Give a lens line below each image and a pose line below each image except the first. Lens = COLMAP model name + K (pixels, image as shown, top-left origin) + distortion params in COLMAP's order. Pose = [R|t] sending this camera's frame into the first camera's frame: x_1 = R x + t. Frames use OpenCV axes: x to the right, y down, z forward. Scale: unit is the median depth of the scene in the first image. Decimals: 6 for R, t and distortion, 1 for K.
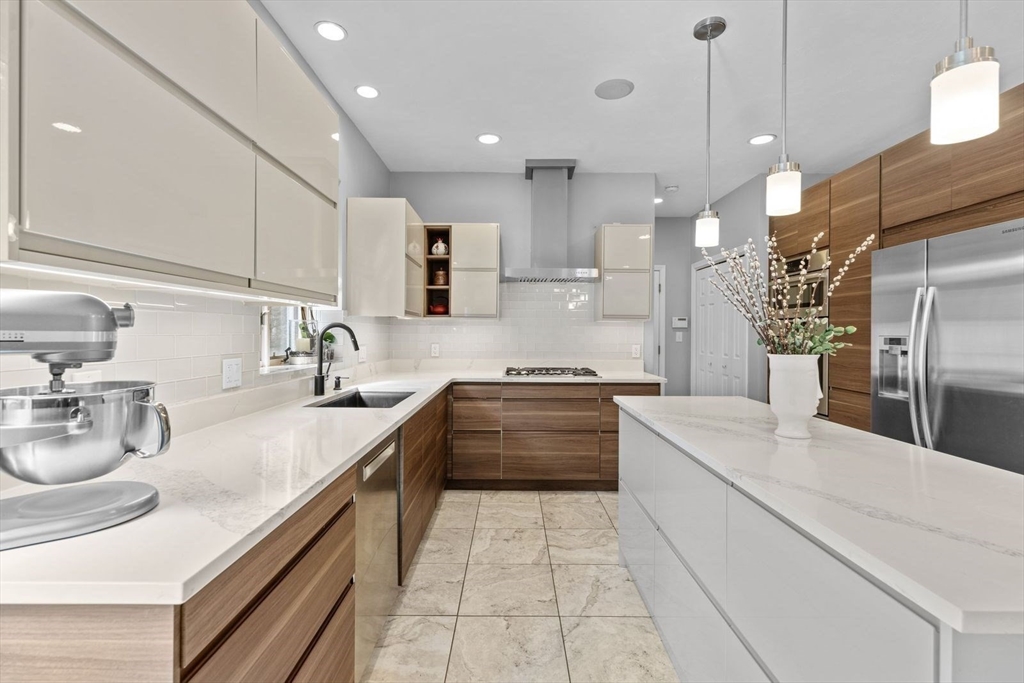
lens RADIAL K [[458.7, 0, 510.5], [0, 458.7, 337.1], [0, 0, 1]] dist [0.003059, -0.000990]
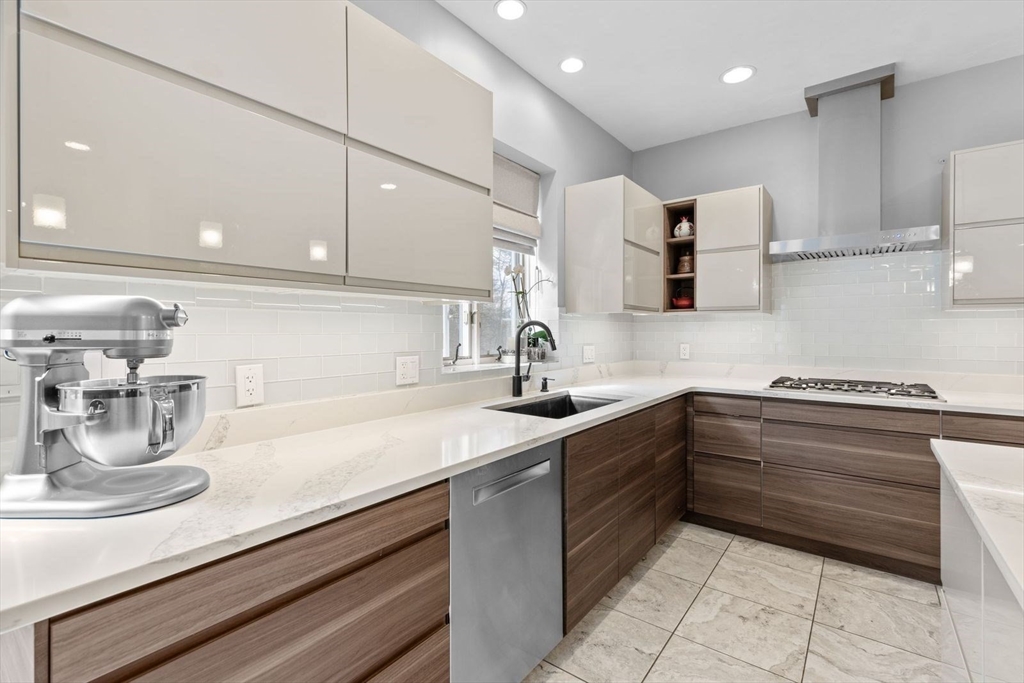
lens RADIAL K [[458.7, 0, 516.6], [0, 458.7, 332.3], [0, 0, 1]] dist [0.003059, -0.000990]
pose [[0.794581, -0.003754, -0.607147, 0.143985], [-0.000480, 0.999977, -0.006812, -0.000348], [0.607158, 0.005704, 0.794560, 0.204722]]
